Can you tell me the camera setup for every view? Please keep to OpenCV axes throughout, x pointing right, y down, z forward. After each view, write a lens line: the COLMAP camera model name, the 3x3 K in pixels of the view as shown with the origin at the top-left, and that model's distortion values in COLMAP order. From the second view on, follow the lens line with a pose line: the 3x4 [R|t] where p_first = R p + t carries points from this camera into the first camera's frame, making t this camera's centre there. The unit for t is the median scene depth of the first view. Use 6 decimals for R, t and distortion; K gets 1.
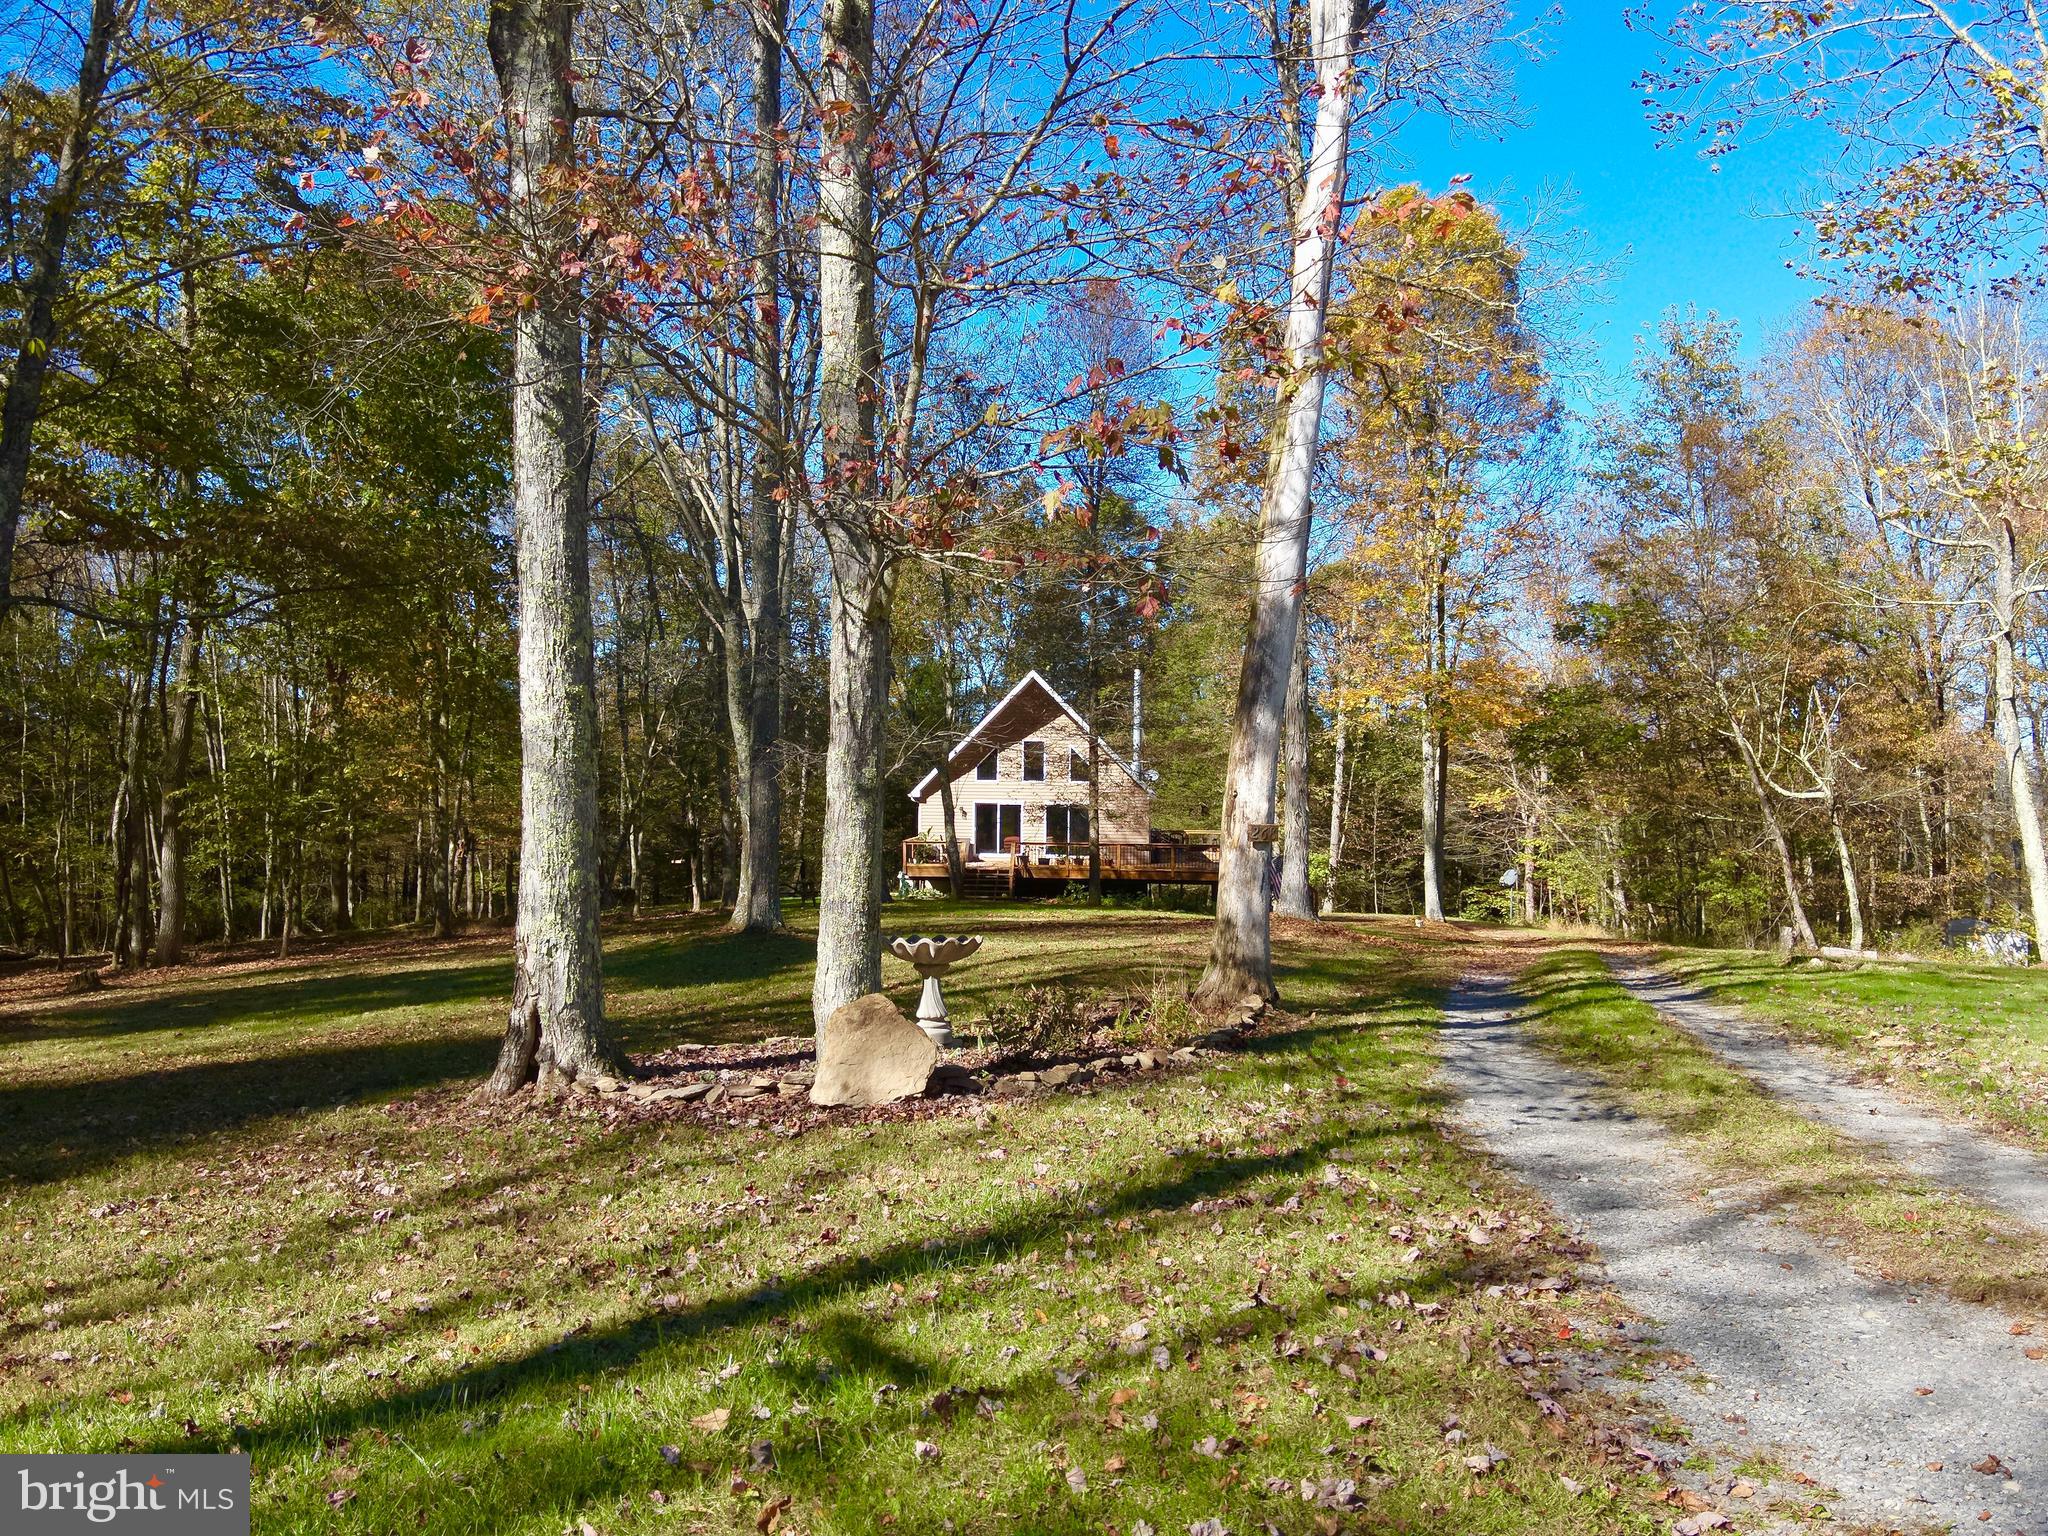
lens RADIAL K [[1497.9, 0, 1024.0], [0, 1497.9, 768.0], [0, 0, 1]] dist [0.101155, -0.198947]
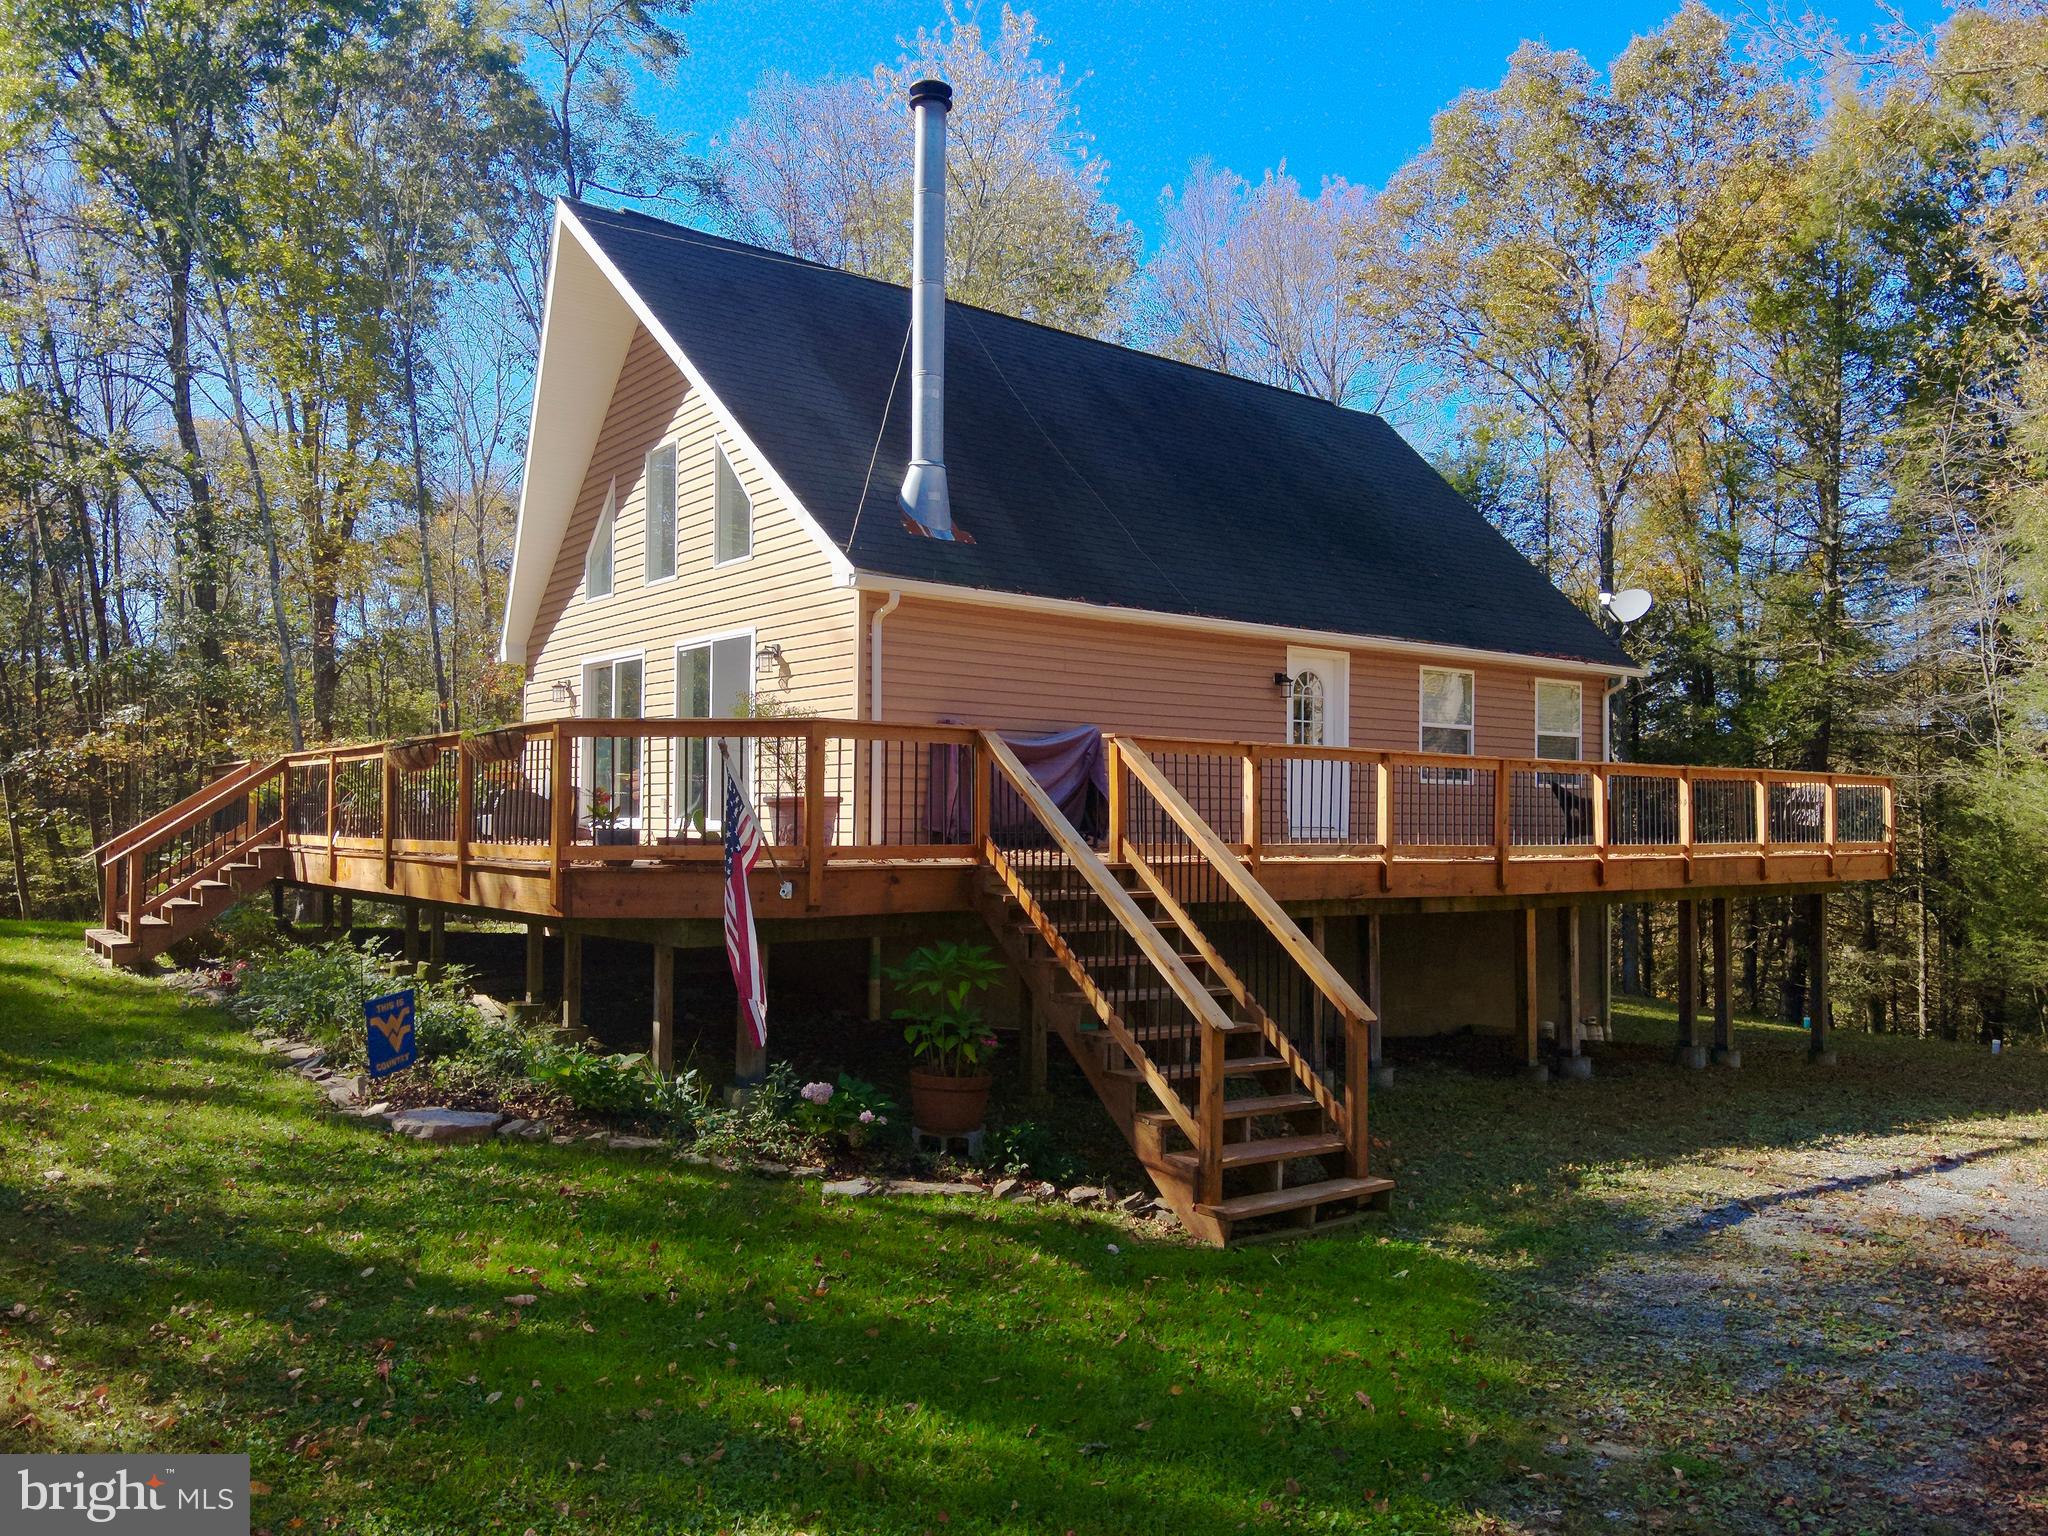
lens RADIAL K [[1497.9, 0, 1024.0], [0, 1497.9, 768.0], [0, 0, 1]] dist [0.101155, -0.198947]
pose [[0.671358, -0.031357, -0.740469, 0.285241], [0.008256, 0.999359, -0.034835, 0.059106], [0.741087, 0.017274, 0.671187, 0.846359]]
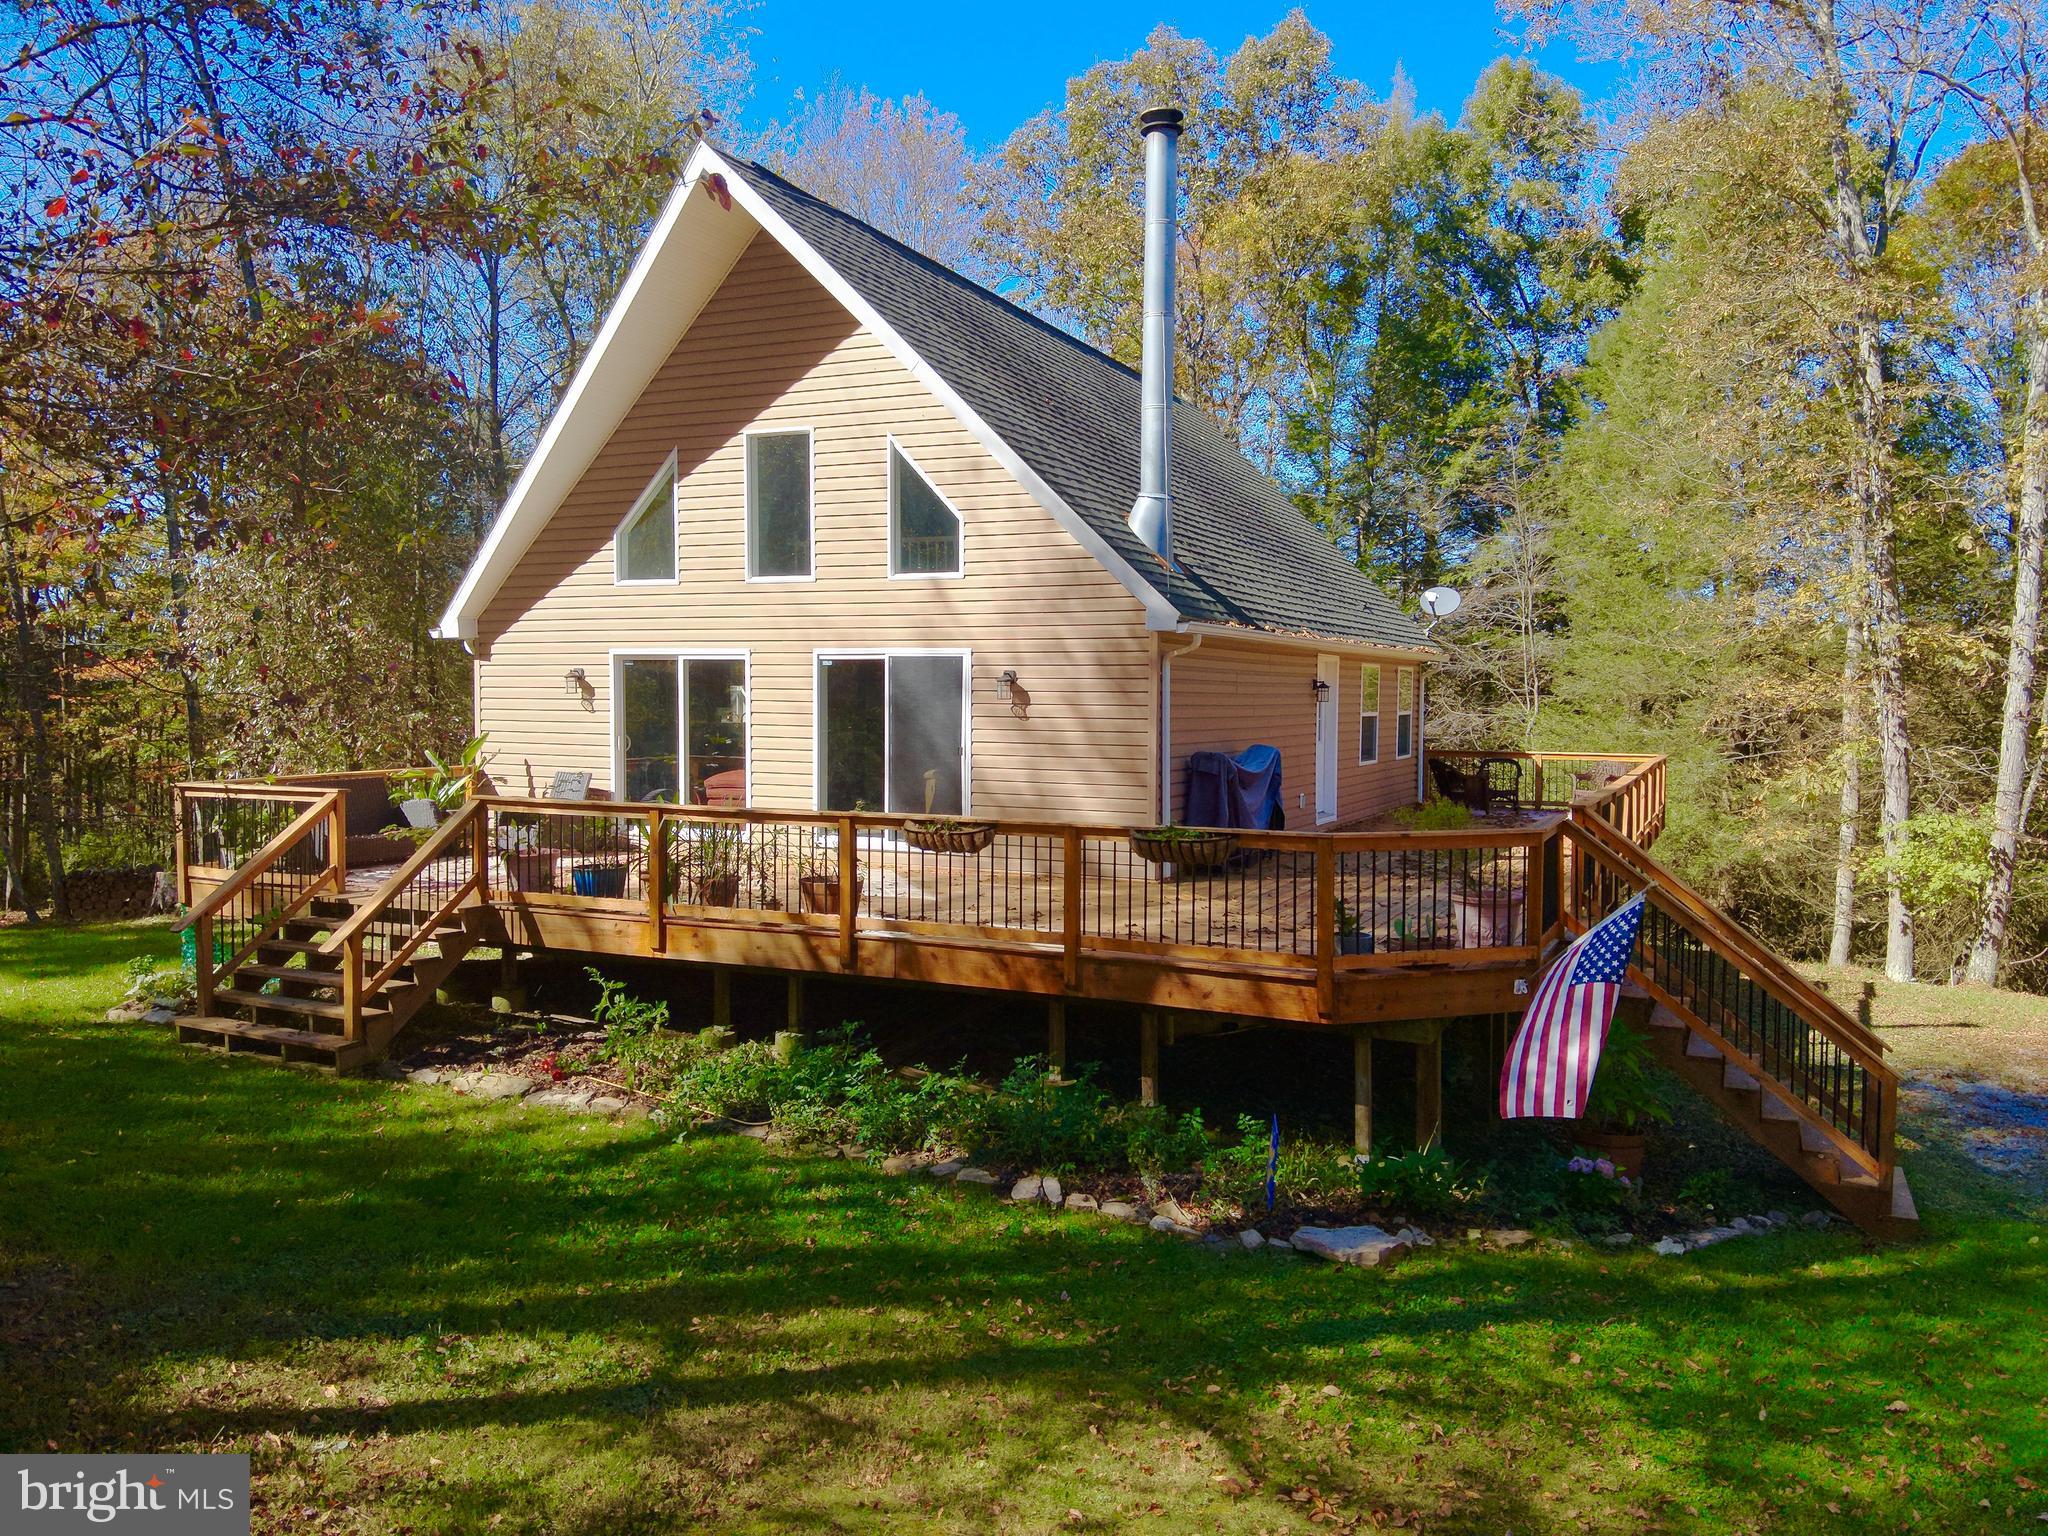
lens RADIAL K [[1497.9, 0, 1024.0], [0, 1497.9, 768.0], [0, 0, 1]] dist [0.101155, -0.198947]
pose [[0.929389, 0.012899, -0.368877, 0.155778], [0.007851, 0.998472, 0.054696, 0.029855], [0.369019, -0.053730, 0.927867, 0.748195]]
